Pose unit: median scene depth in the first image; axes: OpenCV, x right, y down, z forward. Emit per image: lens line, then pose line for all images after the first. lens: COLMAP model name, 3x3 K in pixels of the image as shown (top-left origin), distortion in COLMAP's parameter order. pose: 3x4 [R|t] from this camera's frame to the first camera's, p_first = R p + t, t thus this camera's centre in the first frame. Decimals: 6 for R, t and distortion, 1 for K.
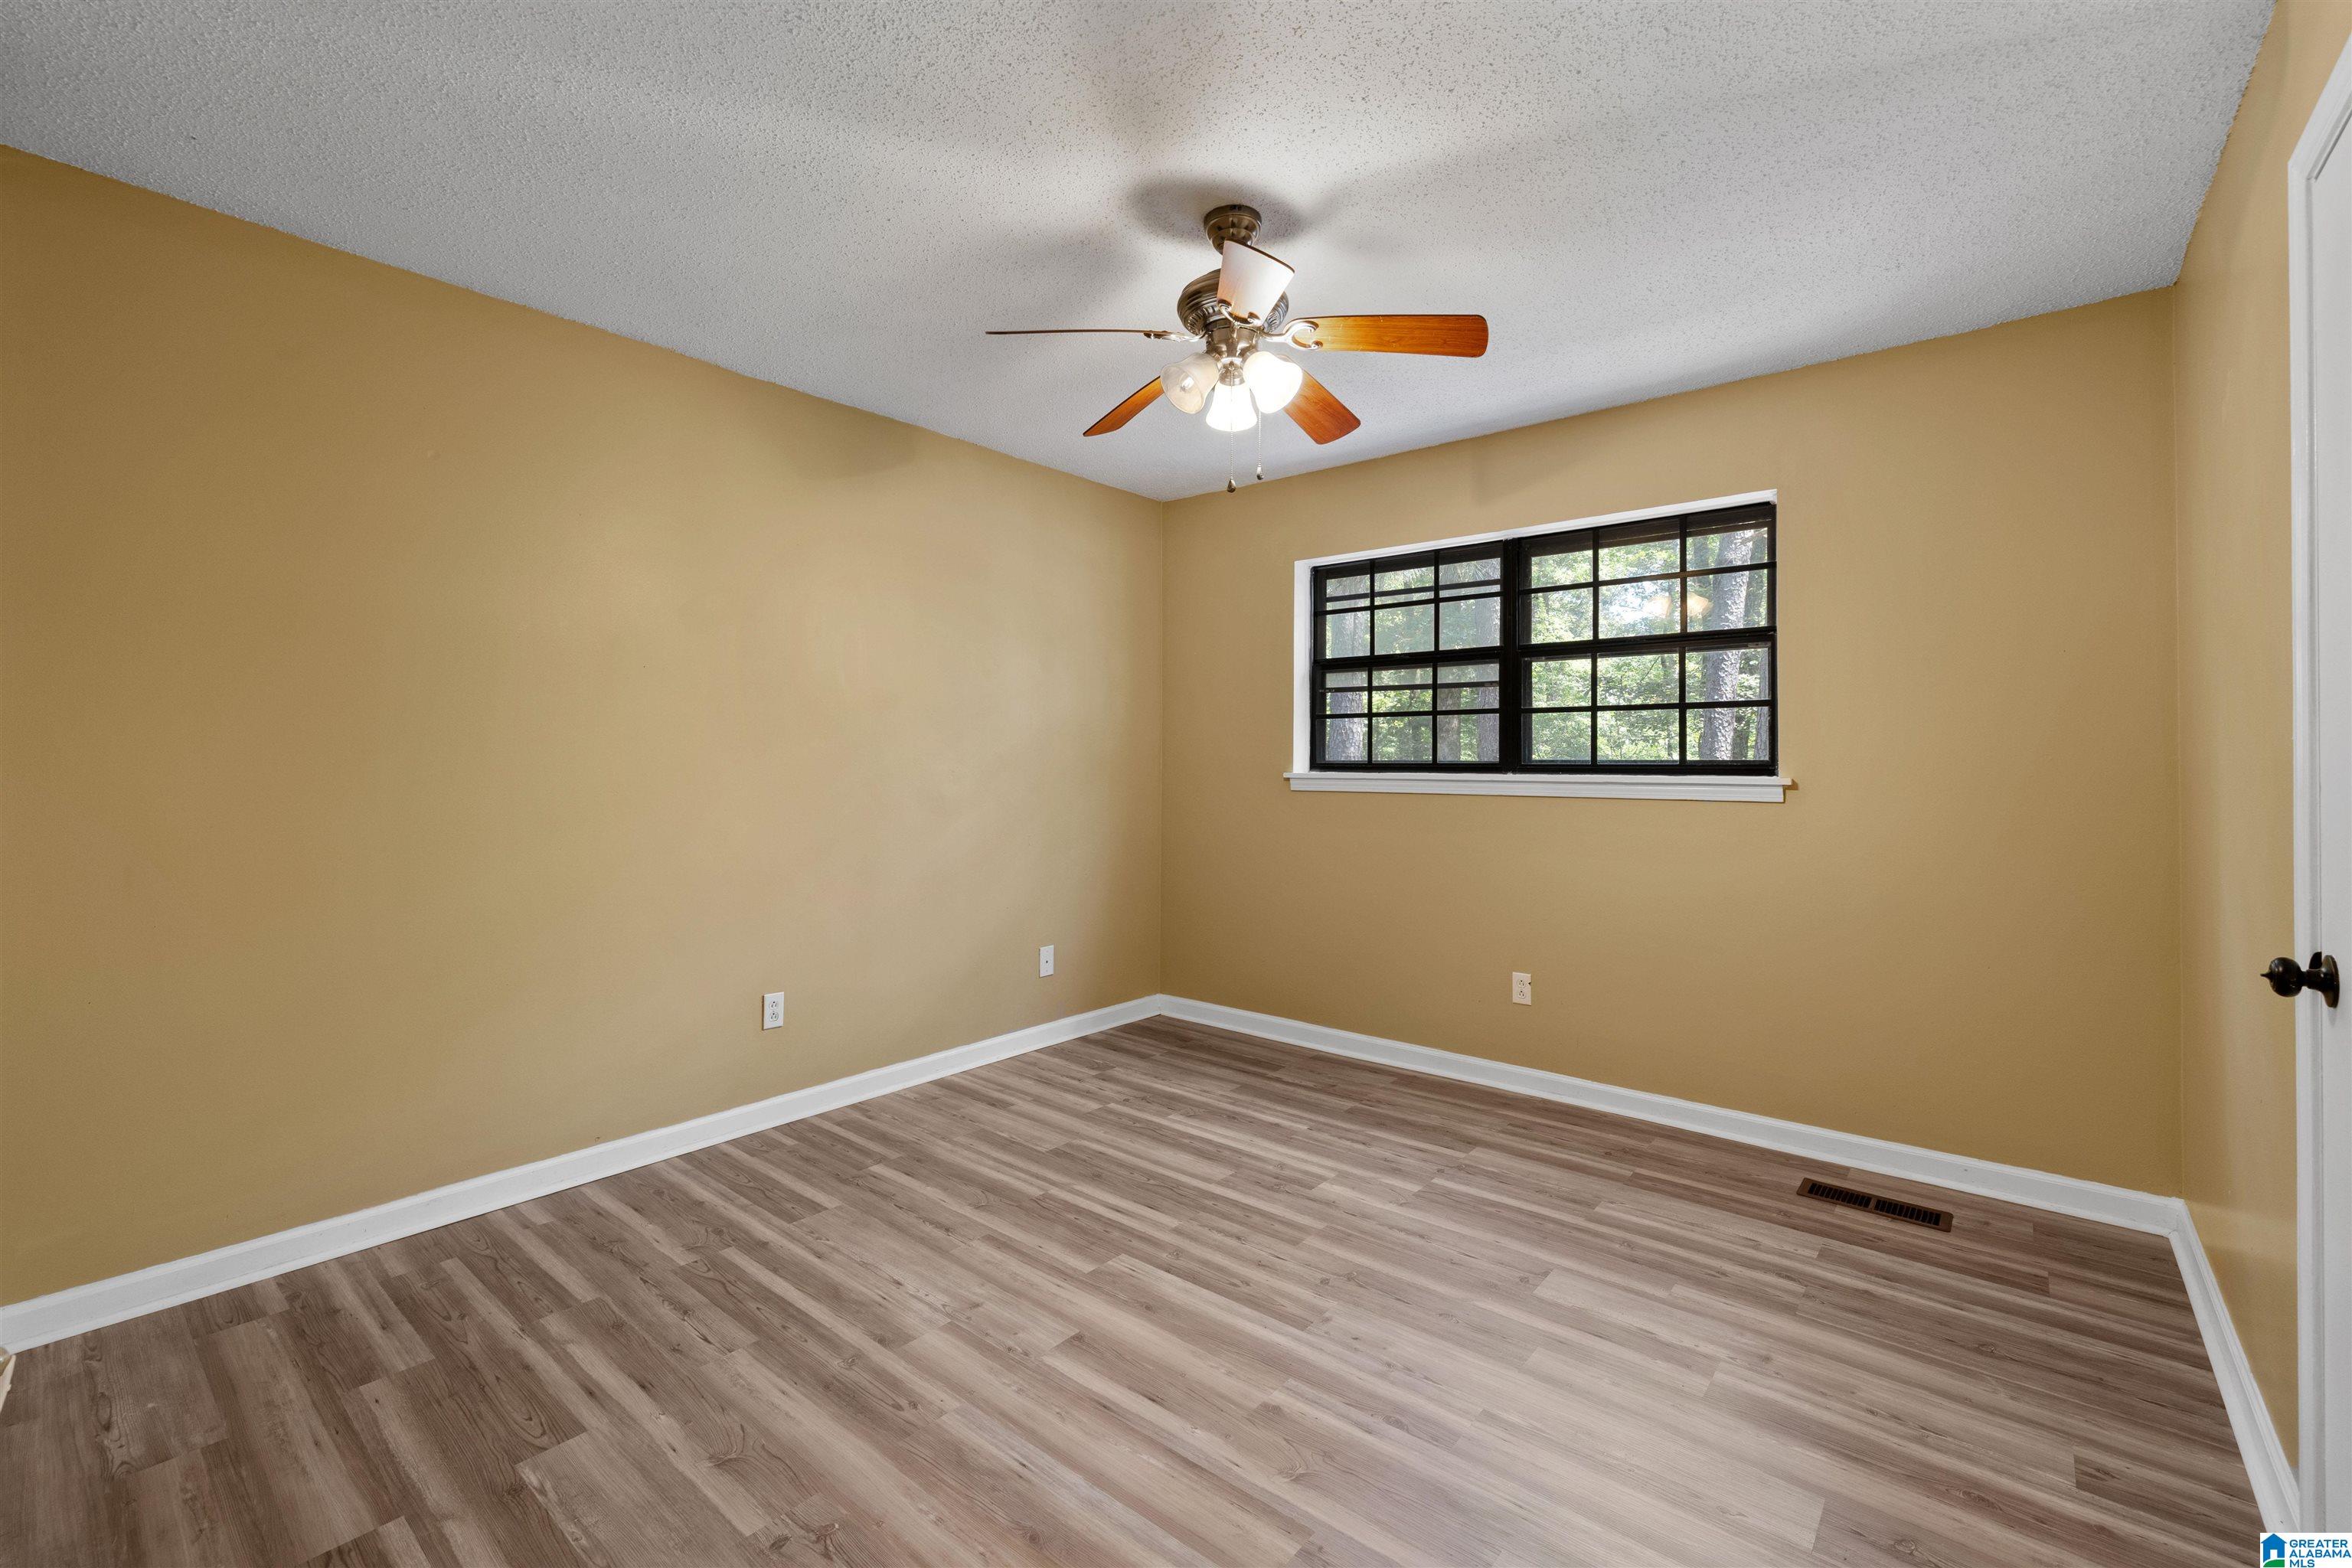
lens RADIAL K [[989.4, 0, 1176.0], [0, 989.4, 784.0], [0, 0, 1]] dist [0.003034, 0.000120]
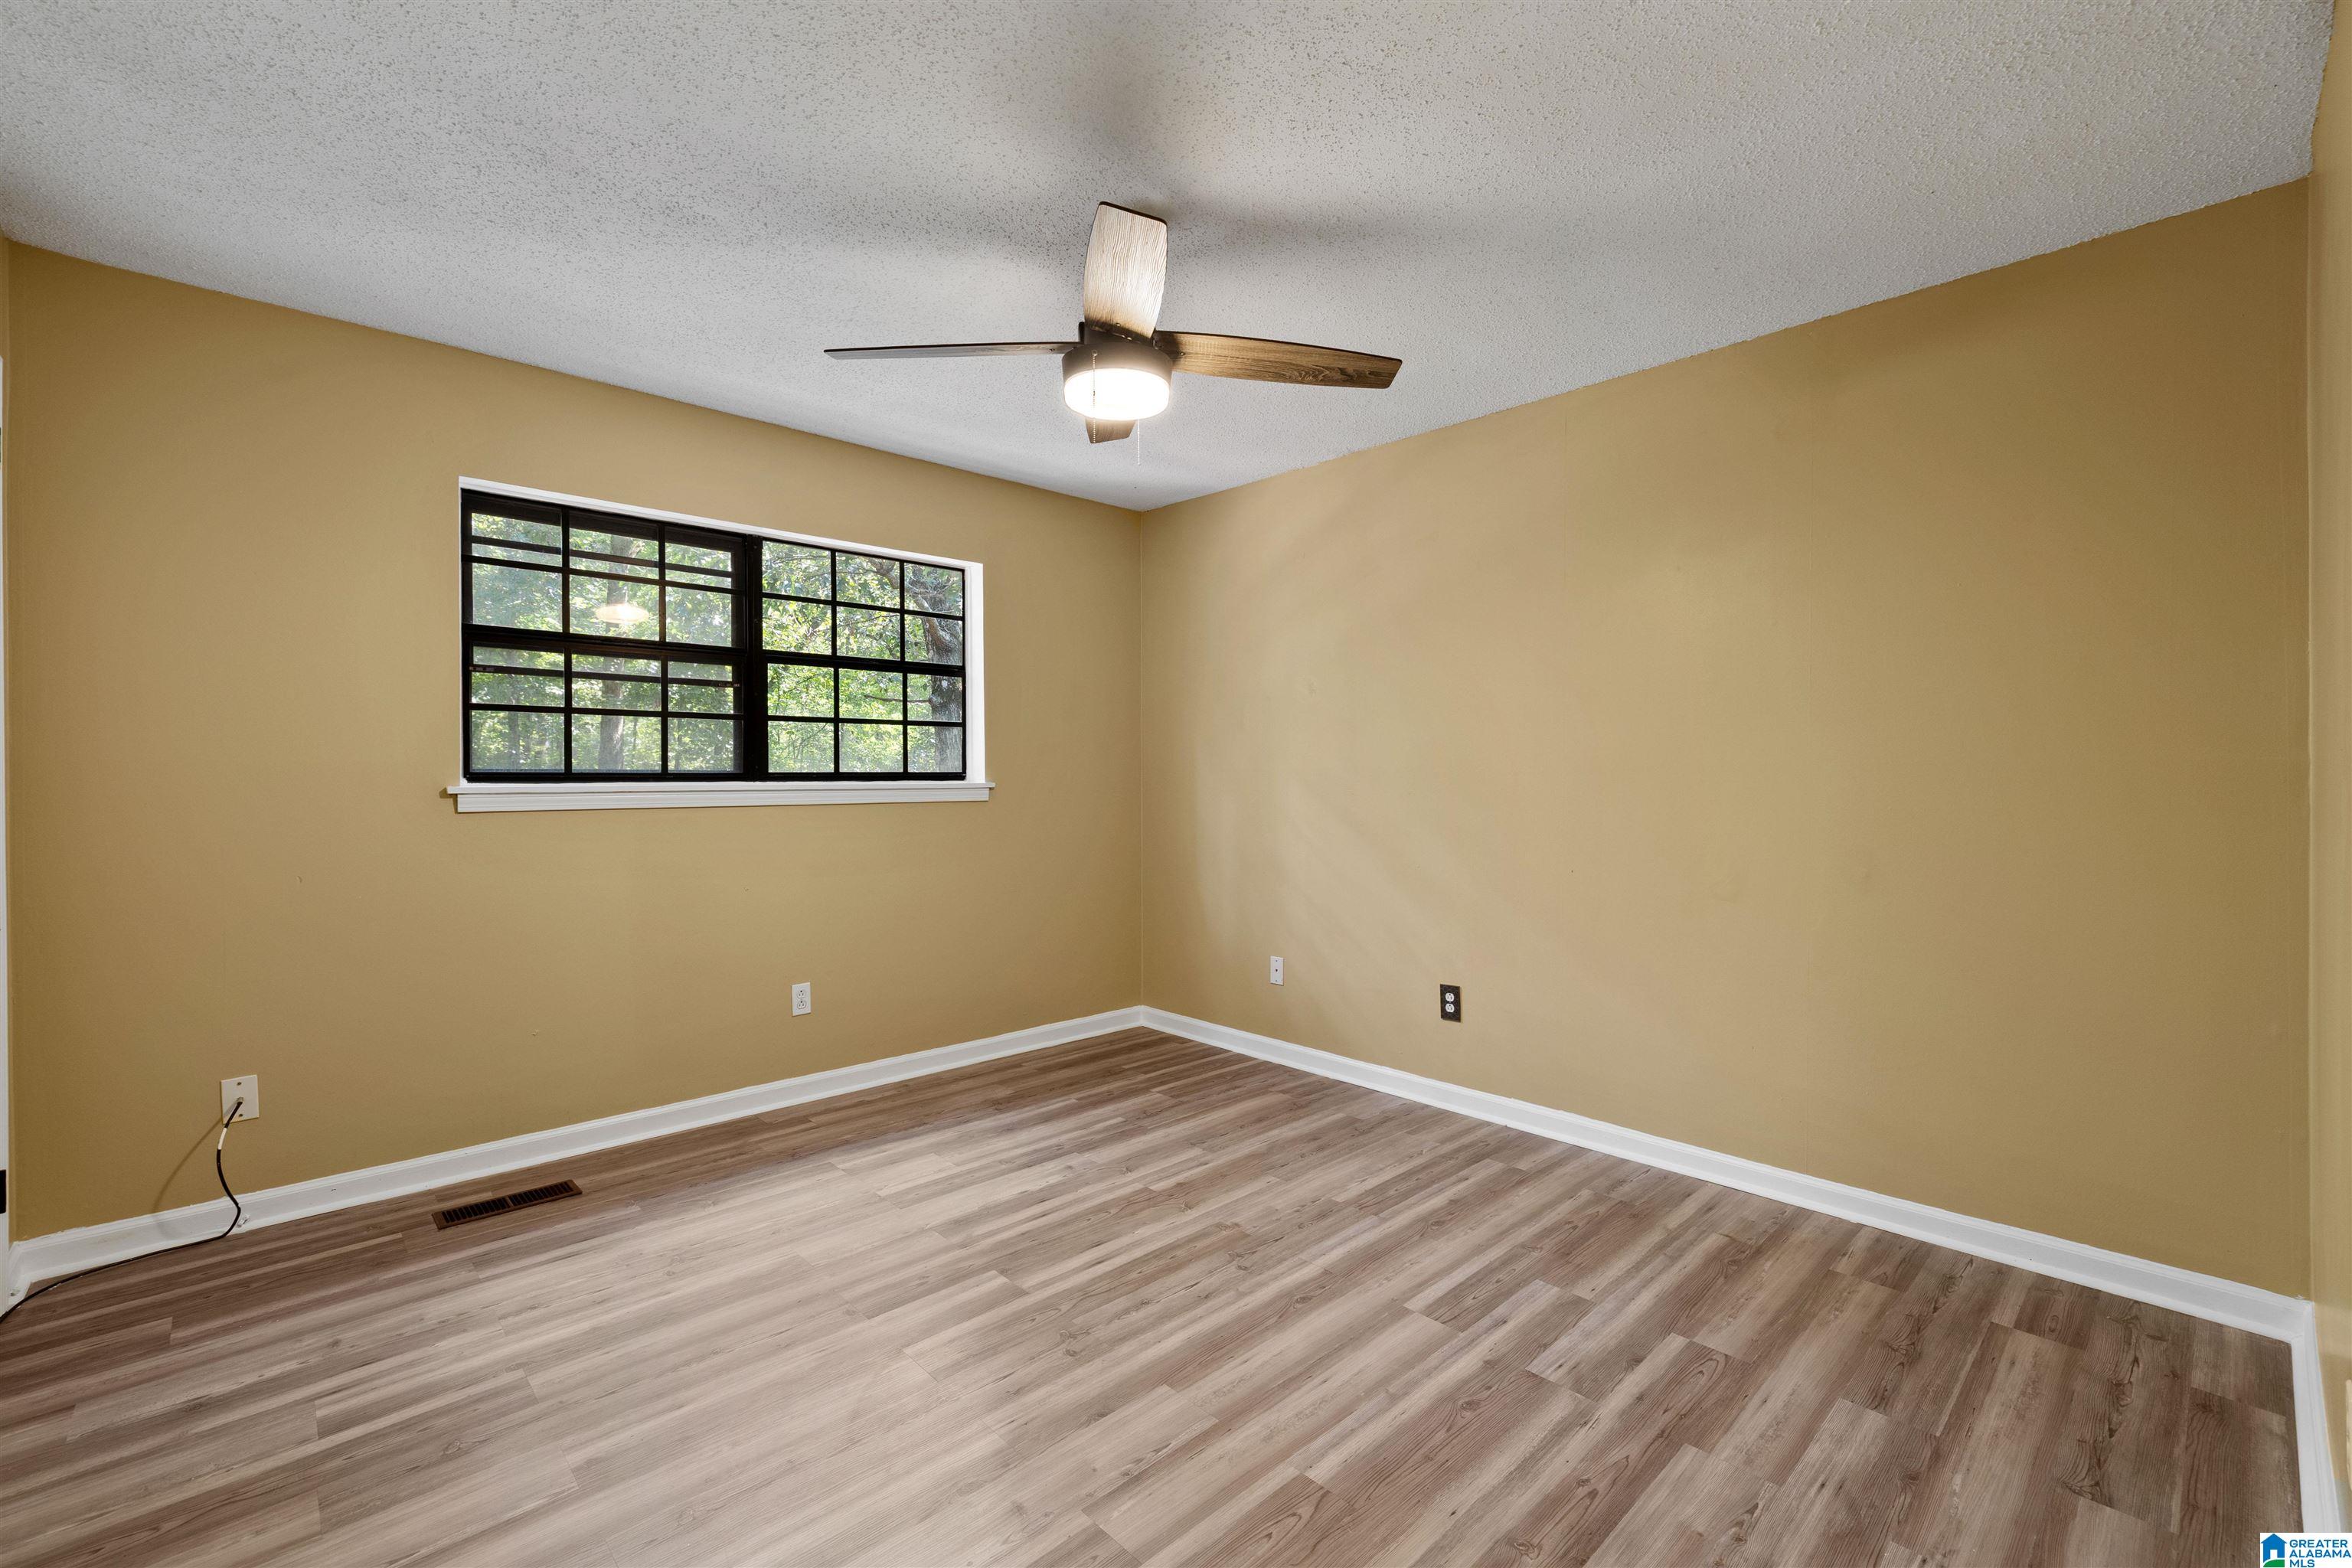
lens RADIAL K [[989.4, 0, 1176.0], [0, 989.4, 784.0], [0, 0, 1]] dist [0.003034, 0.000120]
pose [[0.121233, -0.011615, 0.992556, -0.547222], [0.017330, 0.999804, 0.009583, -0.011559], [-0.992473, 0.016039, 0.121411, 0.467416]]
